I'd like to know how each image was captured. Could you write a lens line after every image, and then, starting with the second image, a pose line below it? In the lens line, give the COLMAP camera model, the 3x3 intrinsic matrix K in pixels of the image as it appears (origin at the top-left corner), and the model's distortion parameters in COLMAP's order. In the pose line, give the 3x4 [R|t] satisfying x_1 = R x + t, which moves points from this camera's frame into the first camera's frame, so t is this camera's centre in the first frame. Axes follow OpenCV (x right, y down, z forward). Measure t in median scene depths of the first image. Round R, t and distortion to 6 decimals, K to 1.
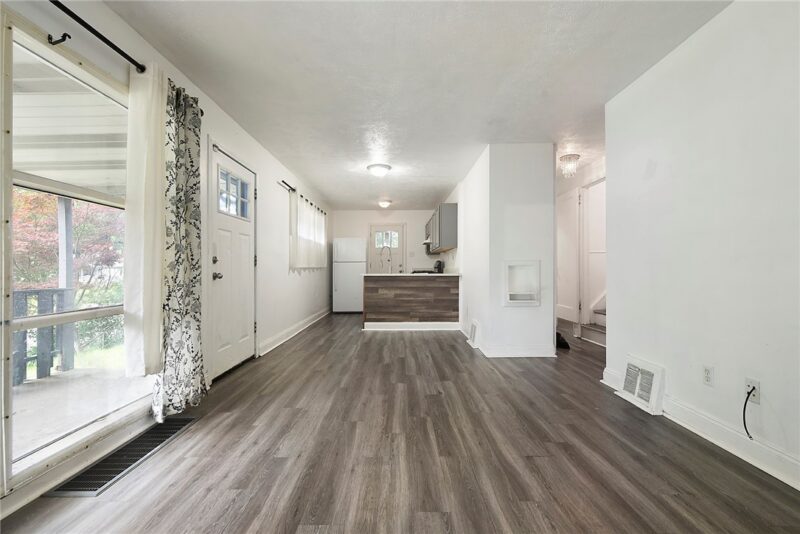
lens RADIAL K [[354.7, 0, 405.3], [0, 354.7, 265.5], [0, 0, 1]] dist [0.001700, -0.000218]
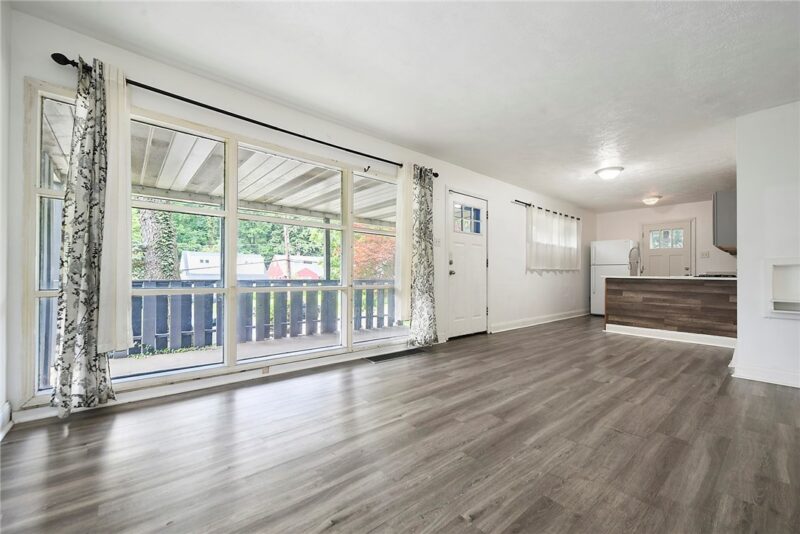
lens RADIAL K [[330.0, 0, 384.4], [0, 330.0, 271.3], [0, 0, 1]] dist [-0.002390, -0.000805]
pose [[0.621148, 0.005856, -0.783671, 0.430355], [-0.005232, 0.999981, 0.003326, 0.020551], [0.783676, 0.002034, 0.621167, -0.145722]]
